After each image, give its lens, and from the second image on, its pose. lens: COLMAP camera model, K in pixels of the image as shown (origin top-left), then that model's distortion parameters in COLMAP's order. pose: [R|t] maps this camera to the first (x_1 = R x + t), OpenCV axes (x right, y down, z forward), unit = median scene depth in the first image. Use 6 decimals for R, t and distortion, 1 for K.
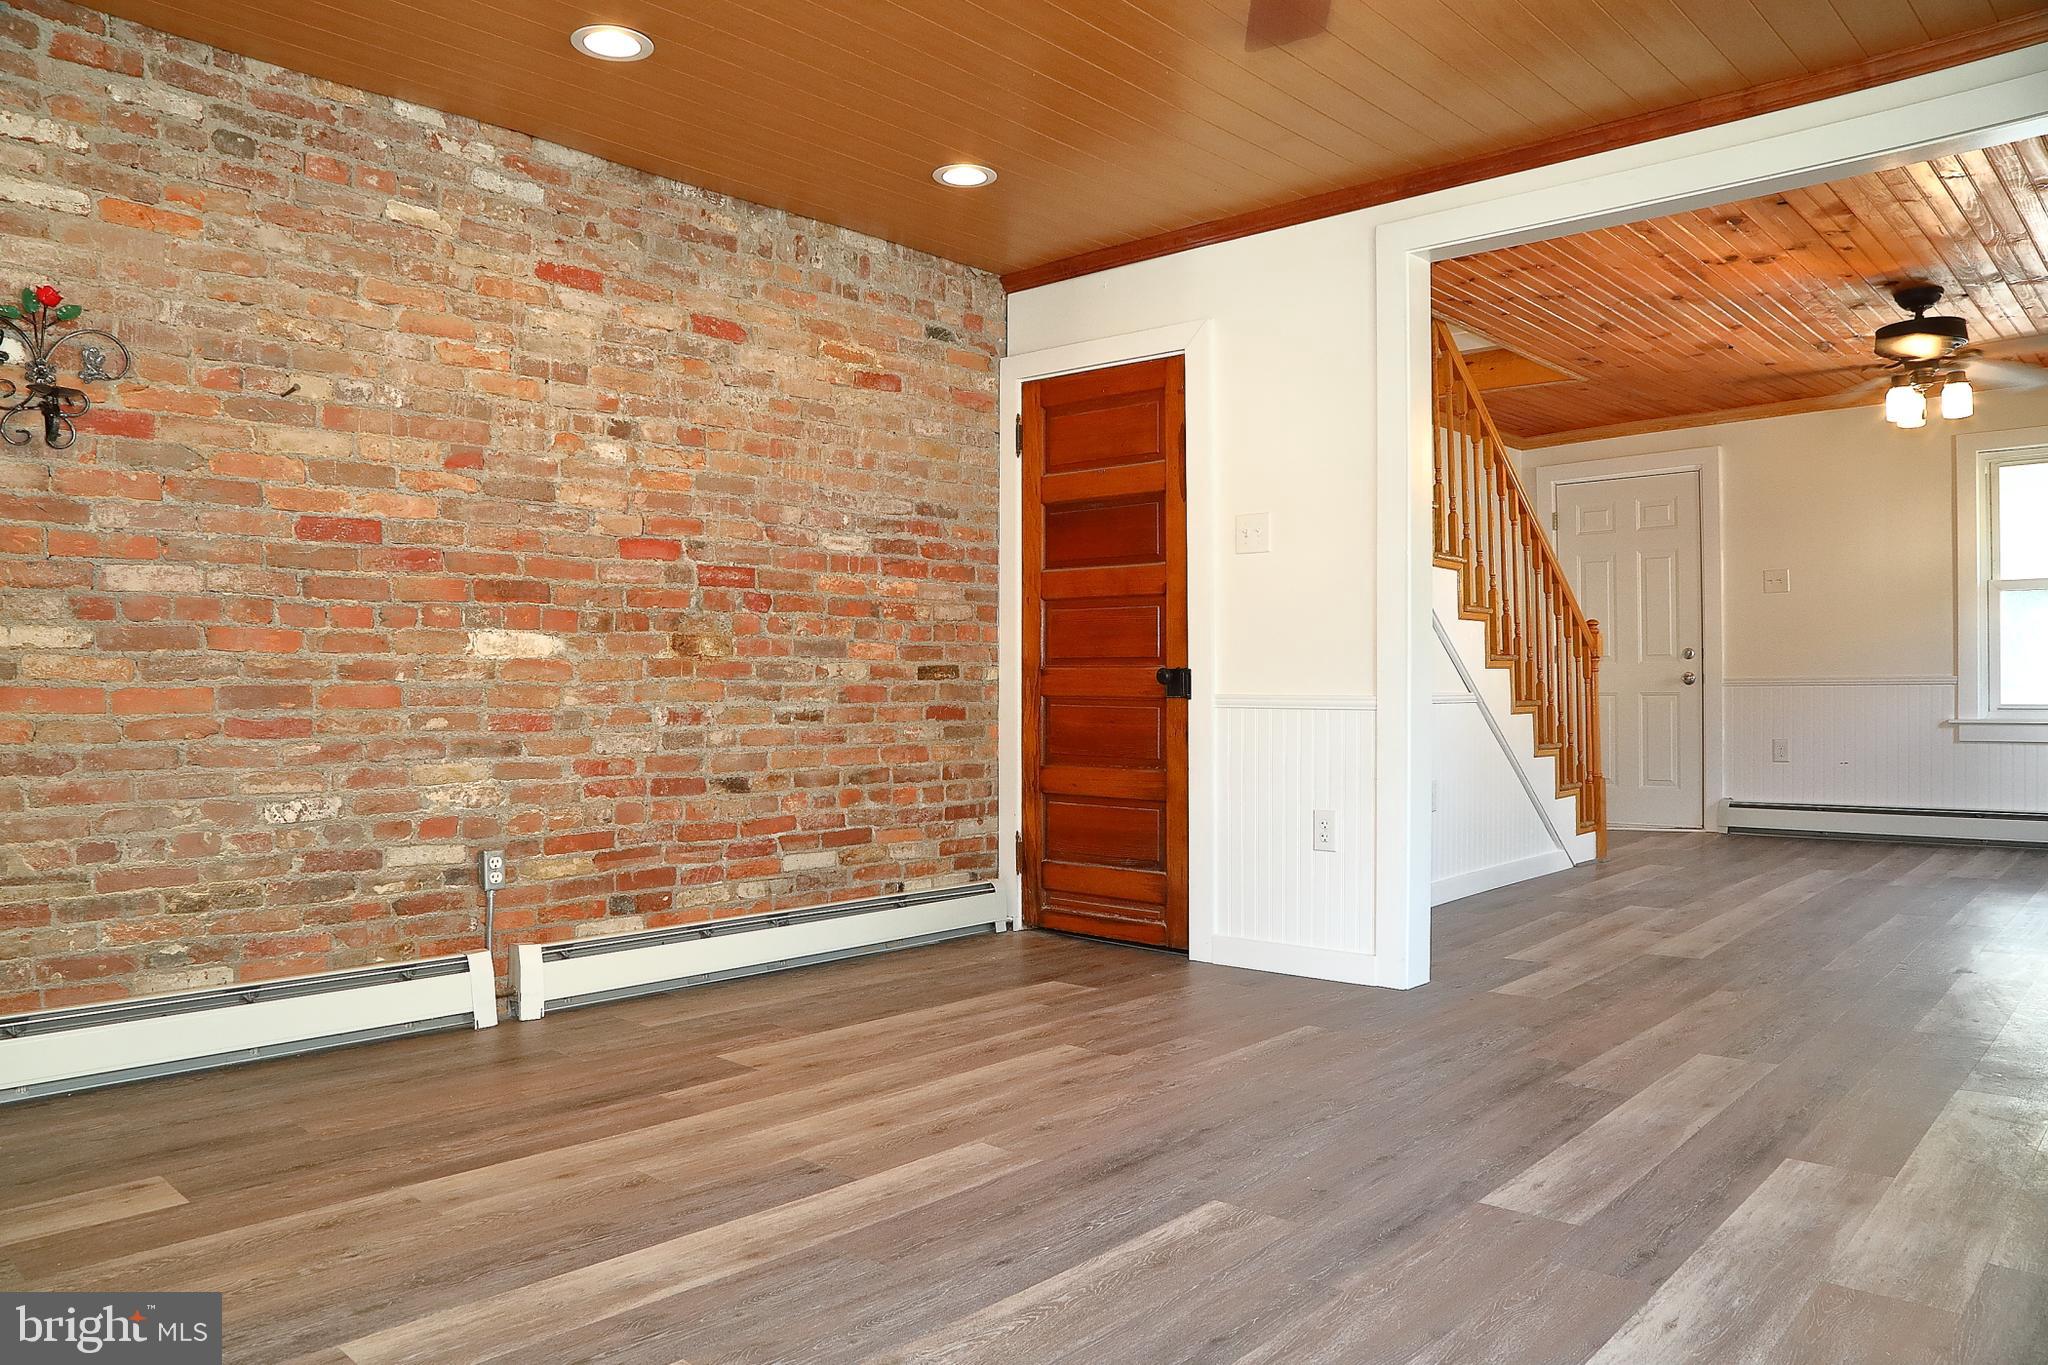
lens RADIAL K [[1398.6, 0, 1018.6], [0, 1398.6, 684.6], [0, 0, 1]] dist [-0.118054, 0.061016]
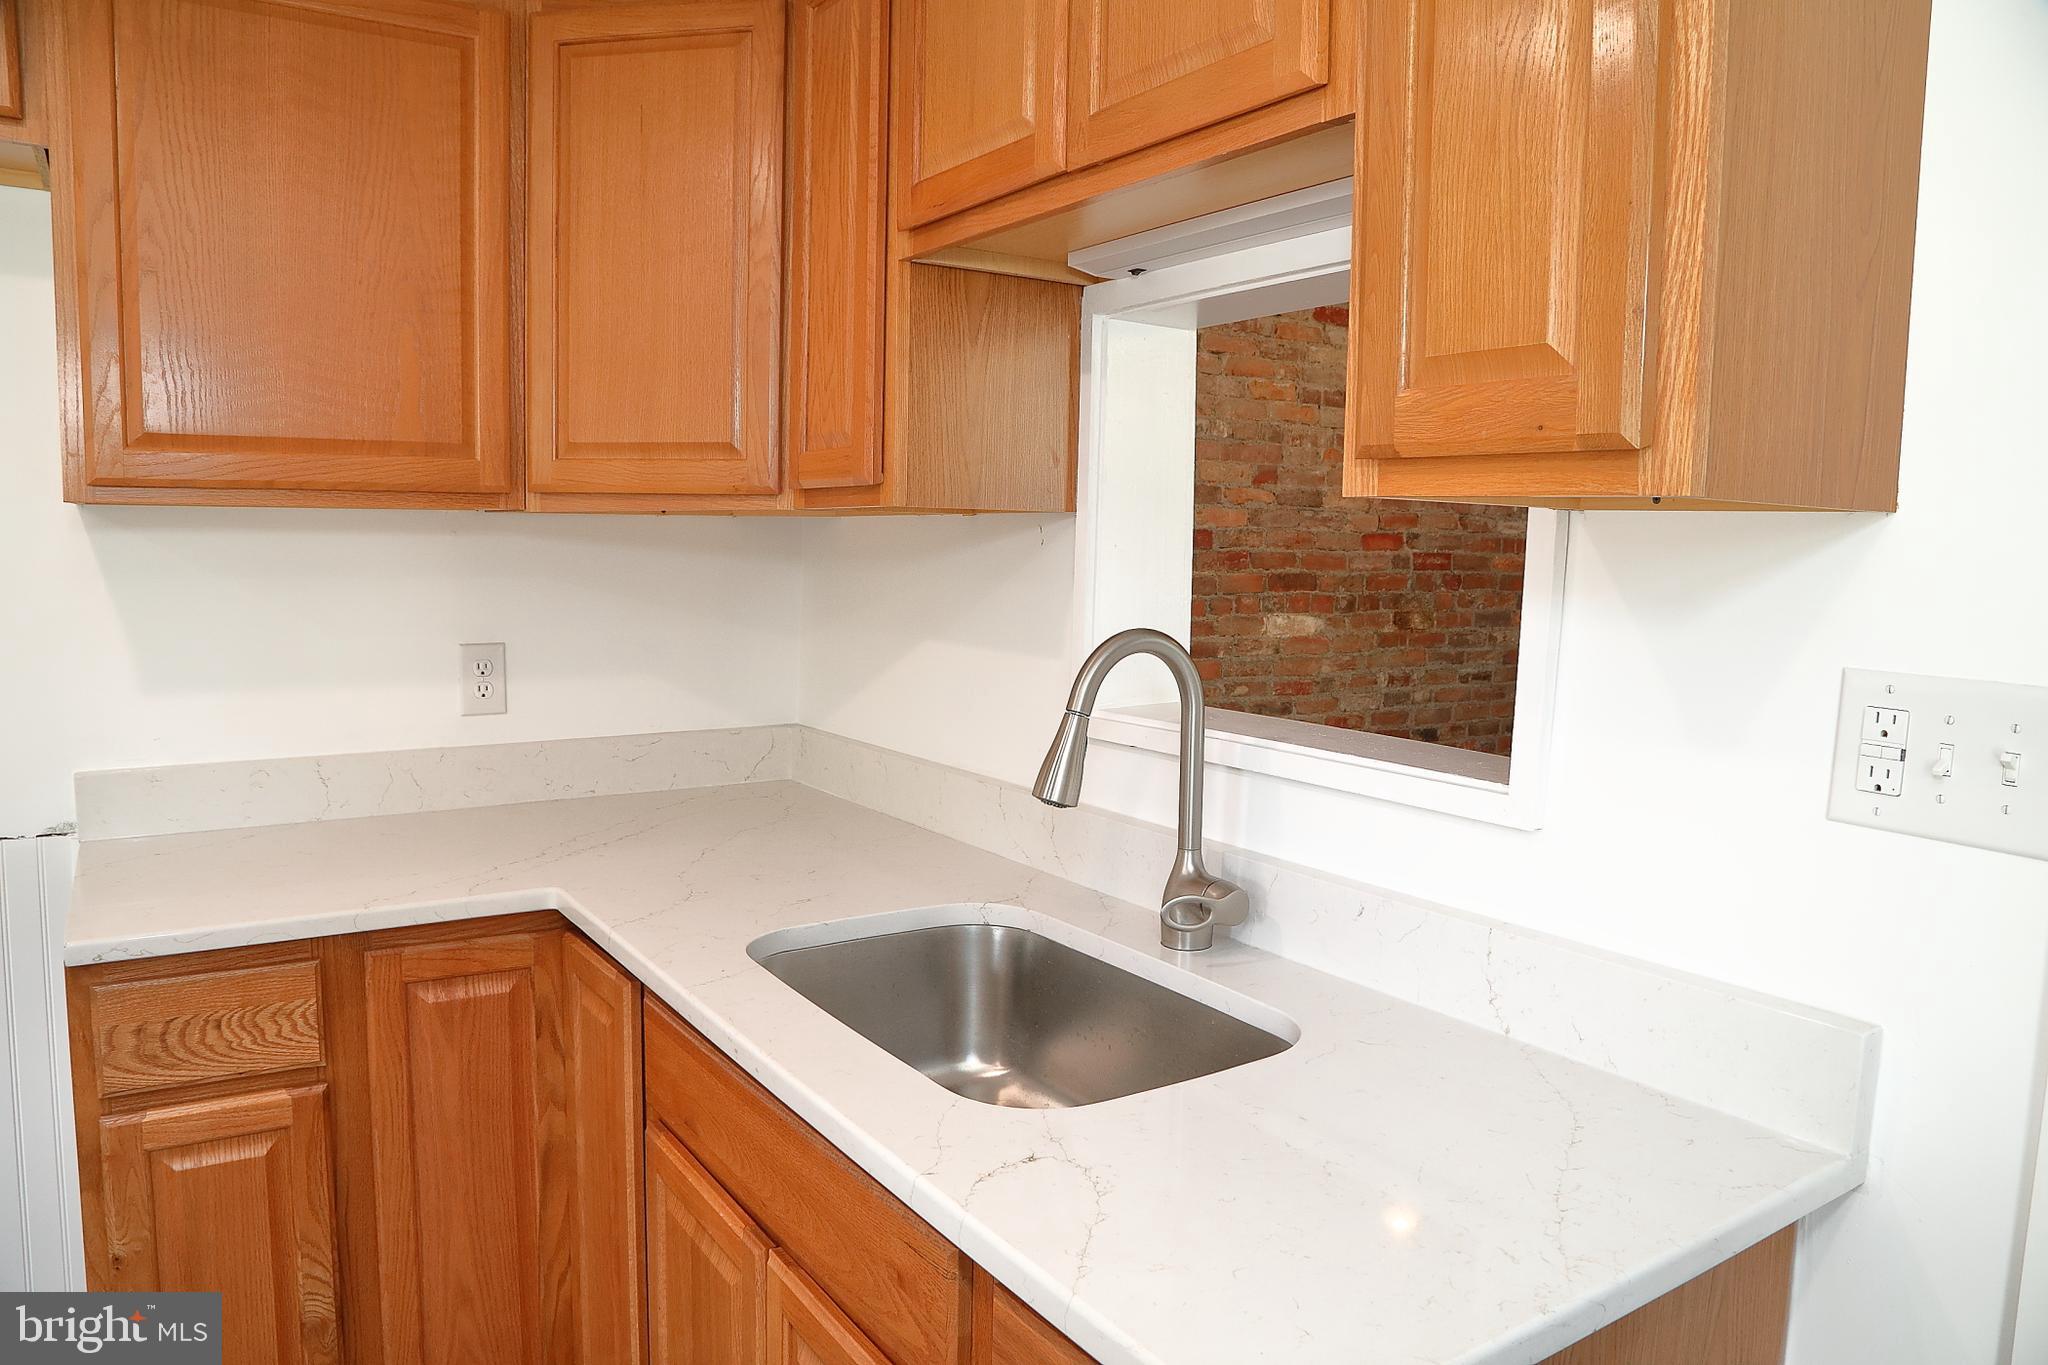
lens RADIAL K [[1398.6, 0, 999.2], [0, 1398.6, 682.0], [0, 0, 1]] dist [-0.118054, 0.061016]
pose [[0.969612, 0.045690, -0.240342, -0.330723], [-0.021248, 0.994421, 0.103324, -0.105629], [0.243722, -0.095077, 0.965174, -0.283448]]
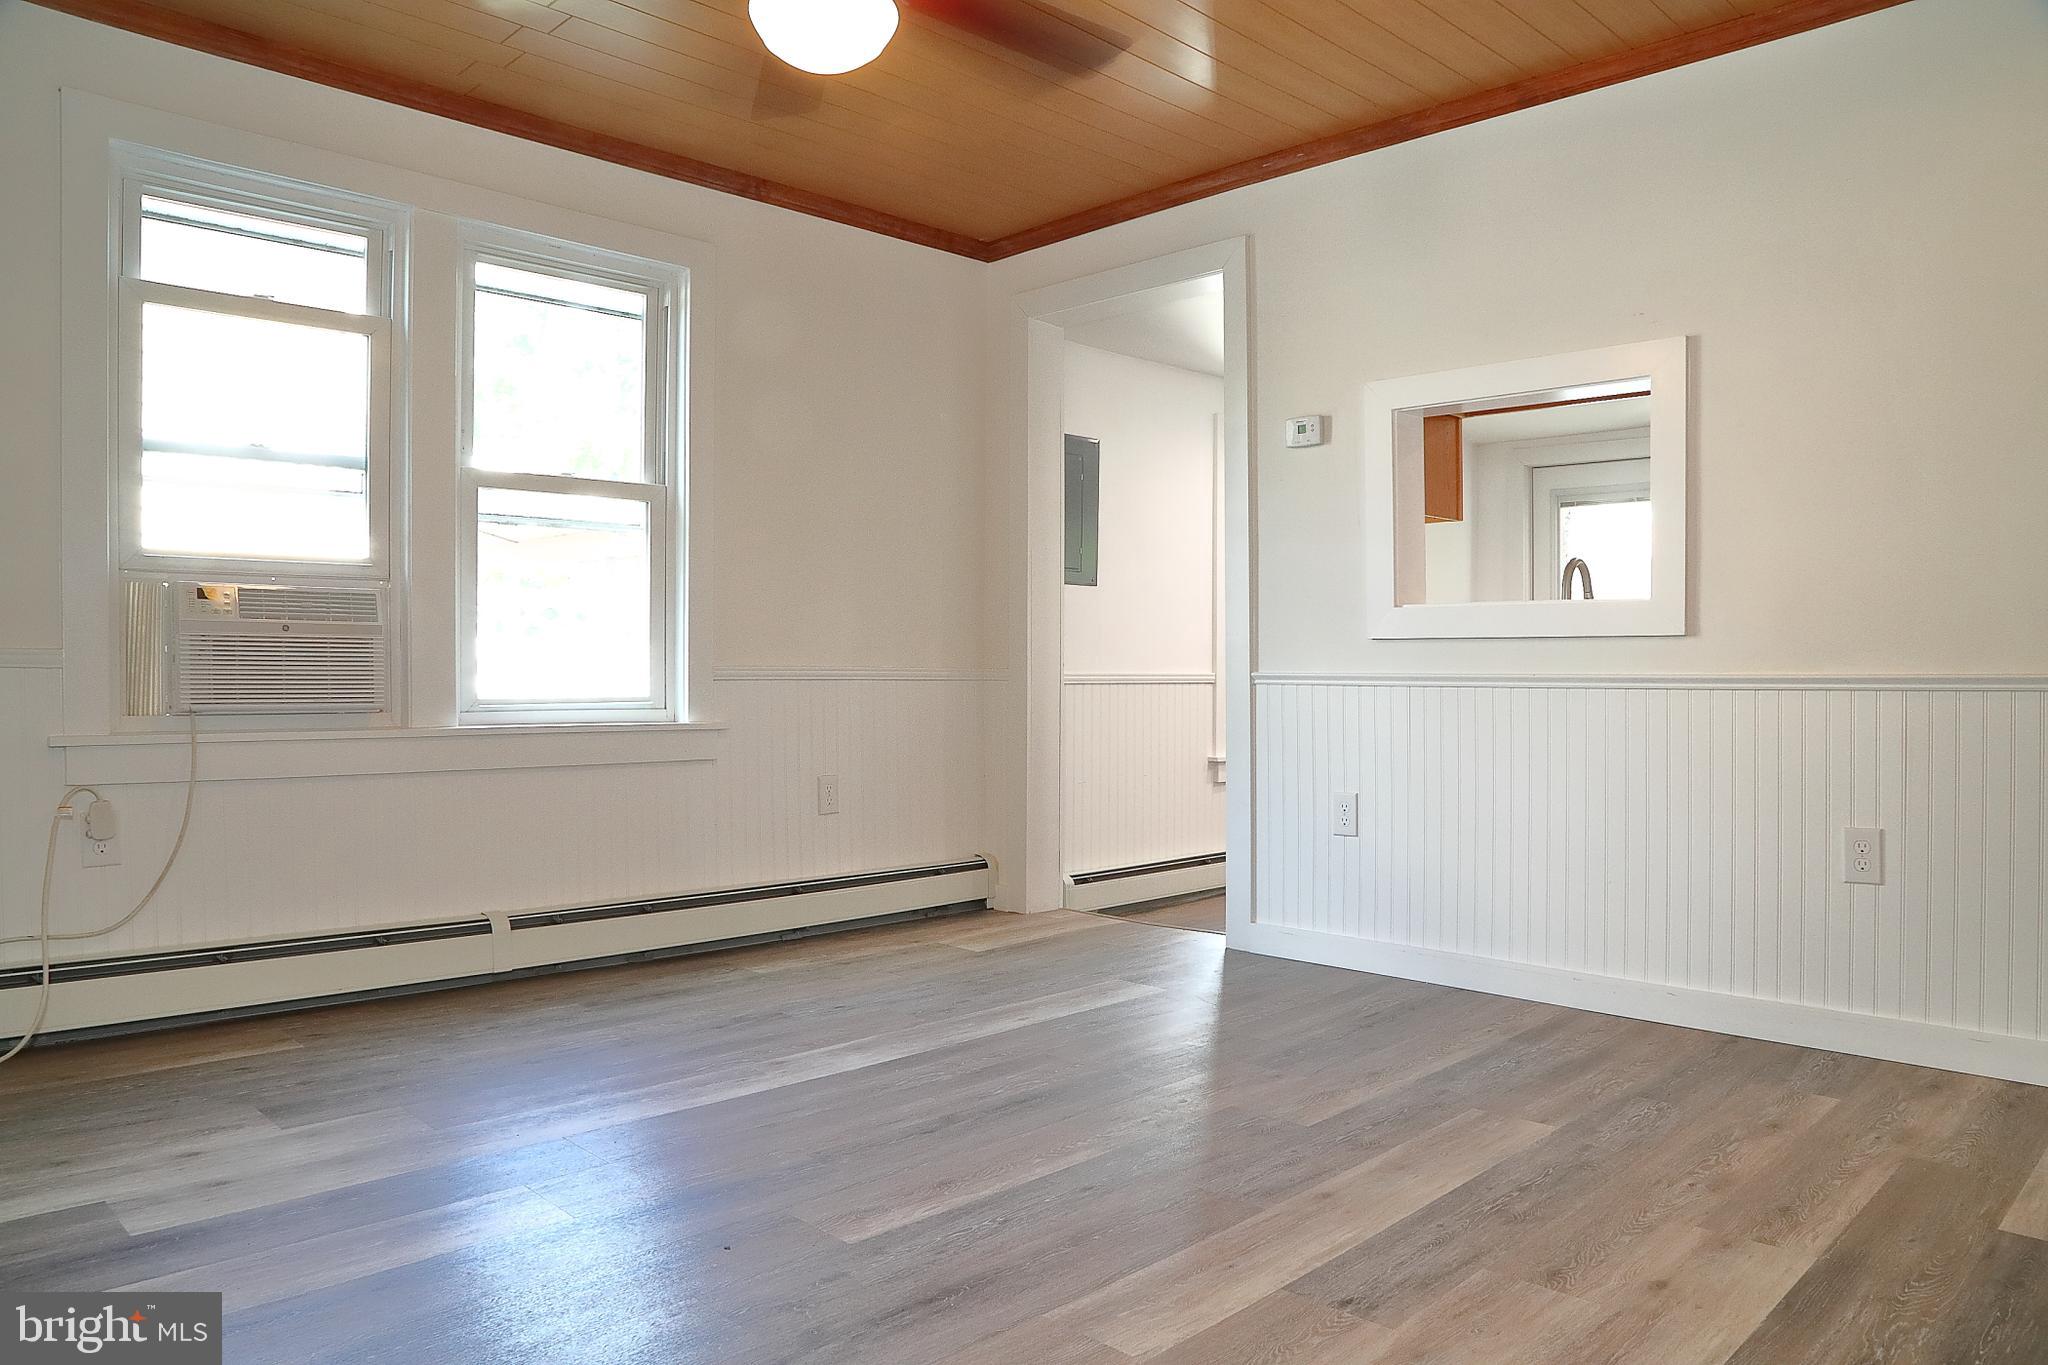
lens RADIAL K [[1398.6, 0, 1019.4], [0, 1398.6, 676.0], [0, 0, 1]] dist [-0.118054, 0.061016]
pose [[-0.999388, 0.001908, 0.034917, 0.002604], [0.002093, 0.999984, 0.005252, 0.006500], [-0.034906, 0.005322, -0.999376, 1.231040]]
